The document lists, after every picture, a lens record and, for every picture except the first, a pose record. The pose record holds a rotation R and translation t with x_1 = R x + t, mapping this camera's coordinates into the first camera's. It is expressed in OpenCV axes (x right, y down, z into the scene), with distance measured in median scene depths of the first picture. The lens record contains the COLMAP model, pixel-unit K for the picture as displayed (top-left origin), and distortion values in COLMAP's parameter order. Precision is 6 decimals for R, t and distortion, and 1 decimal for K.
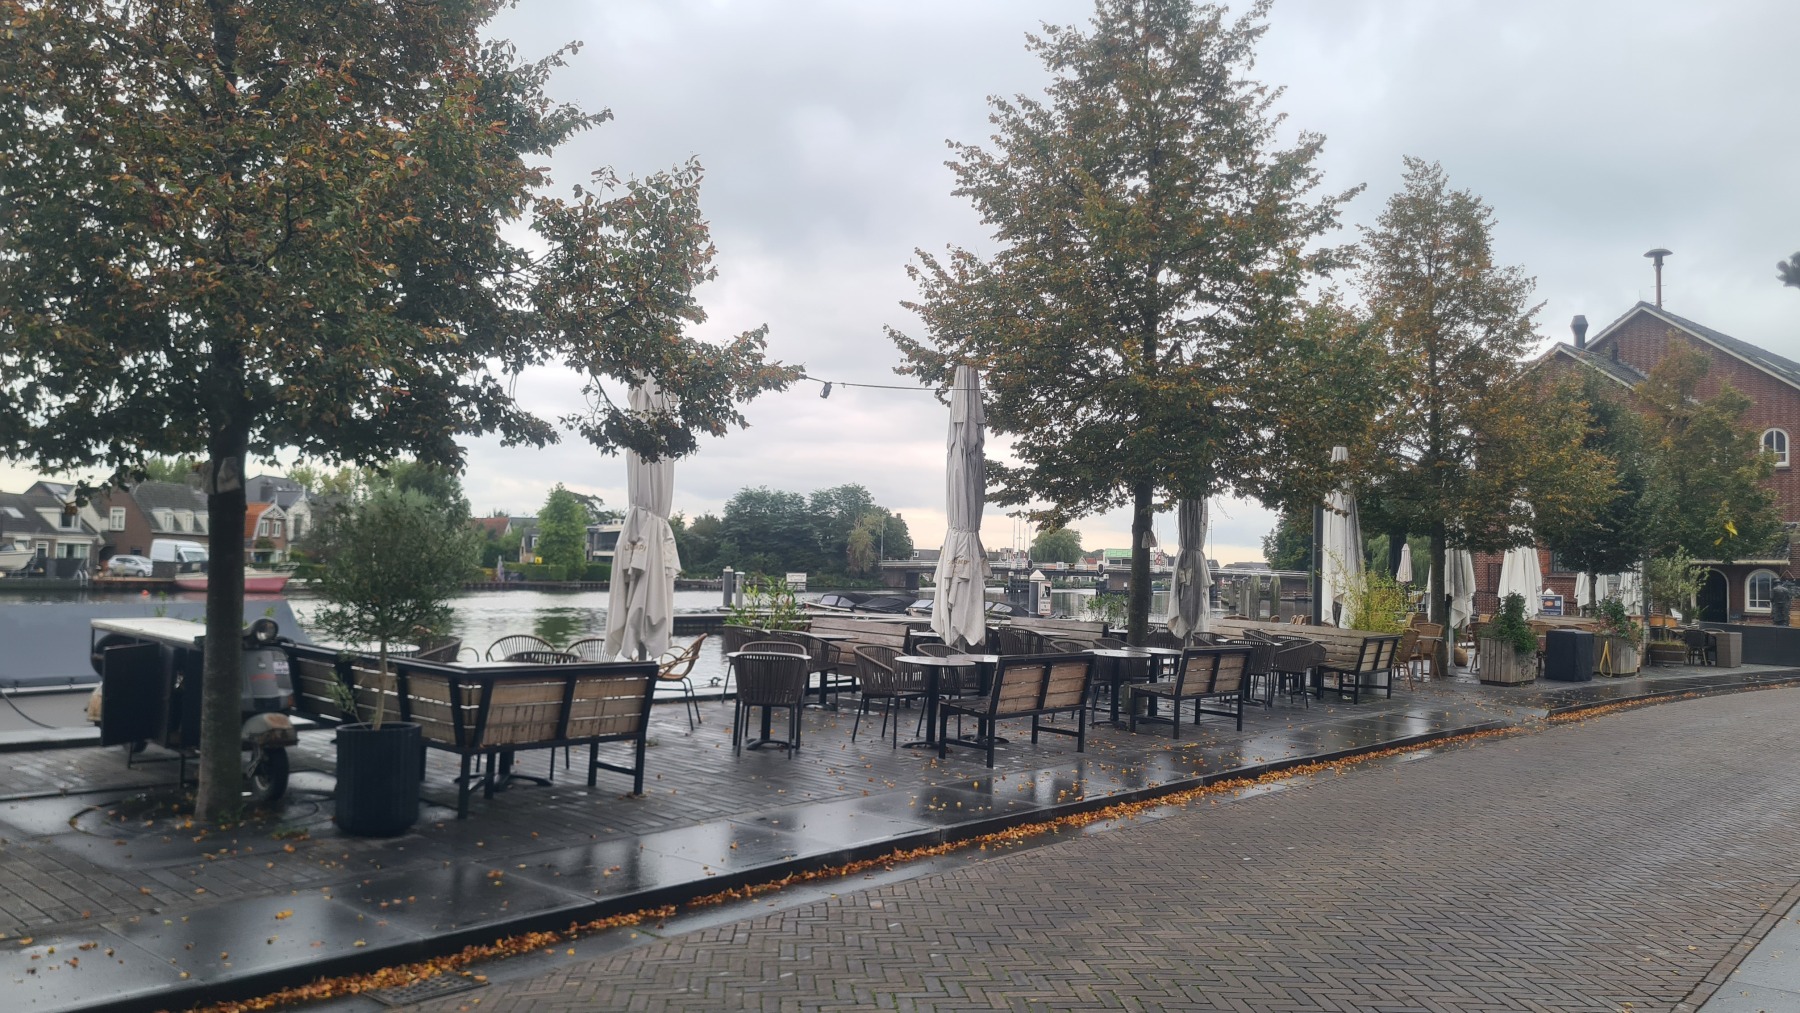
lens RADIAL K [[1342.5, 0, 899.9], [0, 1342.5, 490.6], [0, 0, 1]] dist [0.055842, -0.054170]
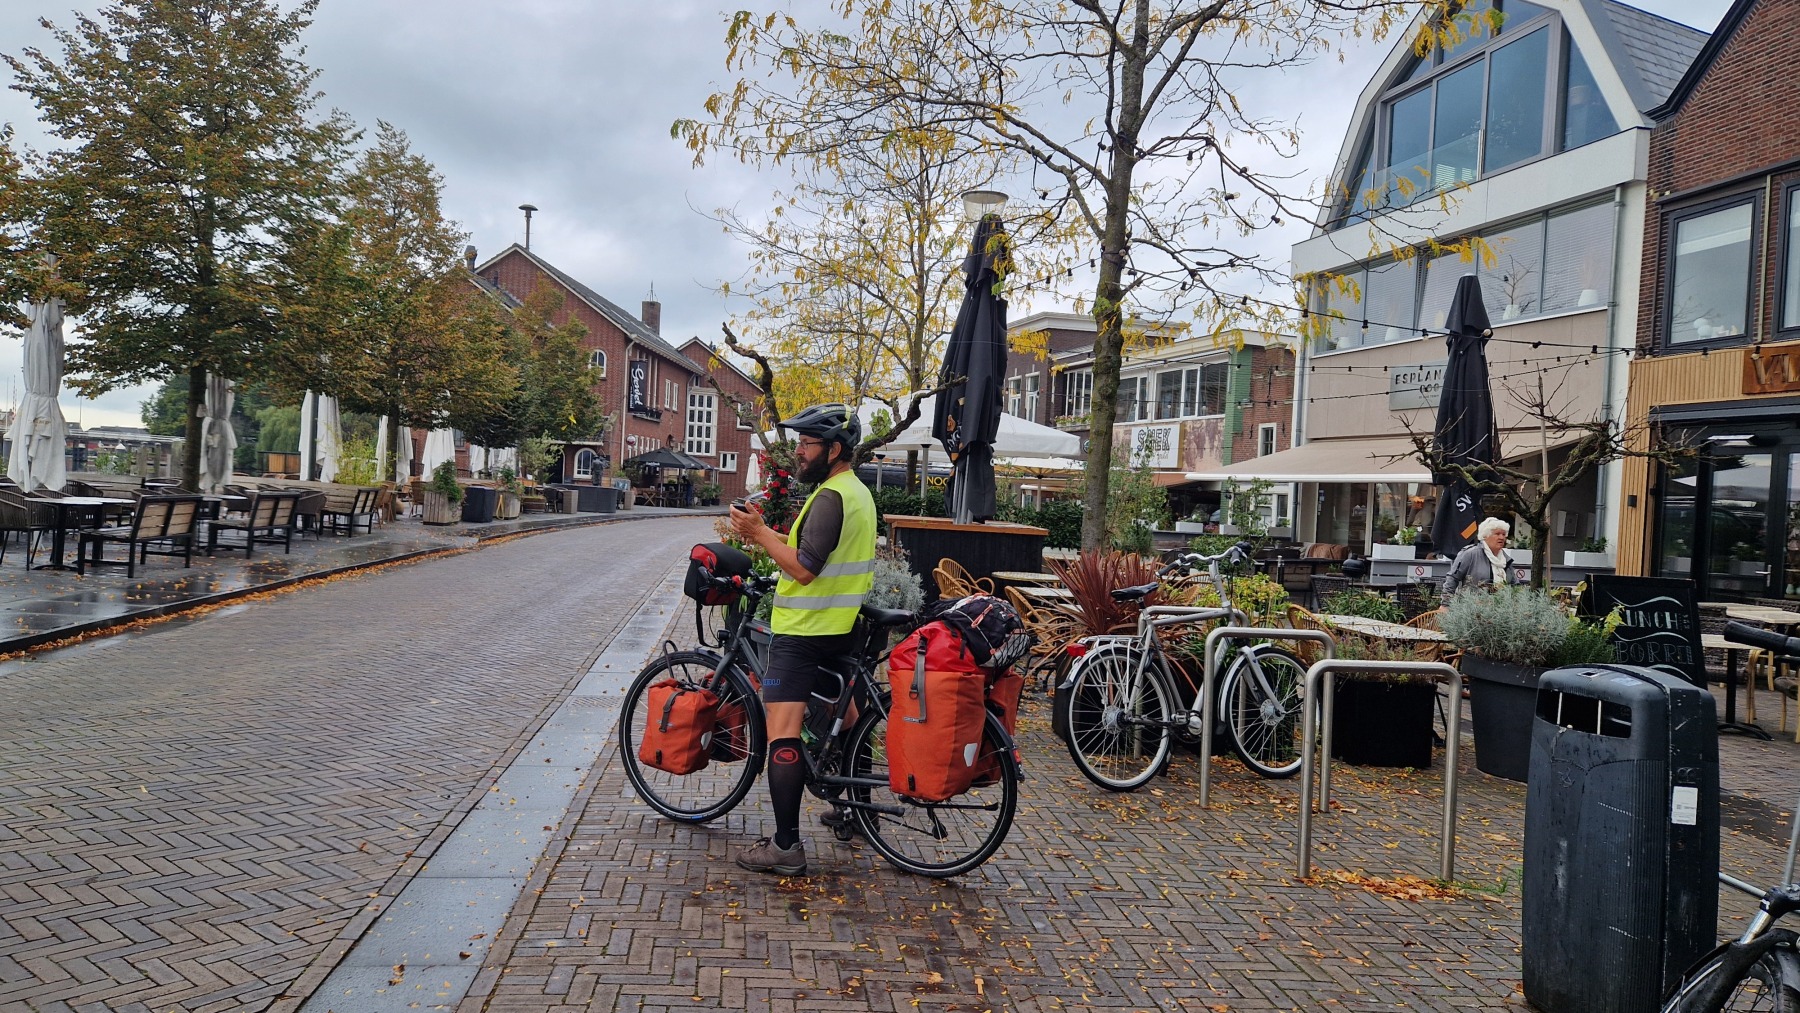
lens RADIAL K [[1224.5, 0, 900.0], [0, 1224.5, 506.5], [0, 0, 1]] dist [0.072680, -0.071118]
pose [[0.673618, -0.006497, 0.739051, -0.165020], [-0.074992, 0.994200, 0.077092, -0.009115], [-0.735265, -0.107354, 0.669224, -0.190108]]
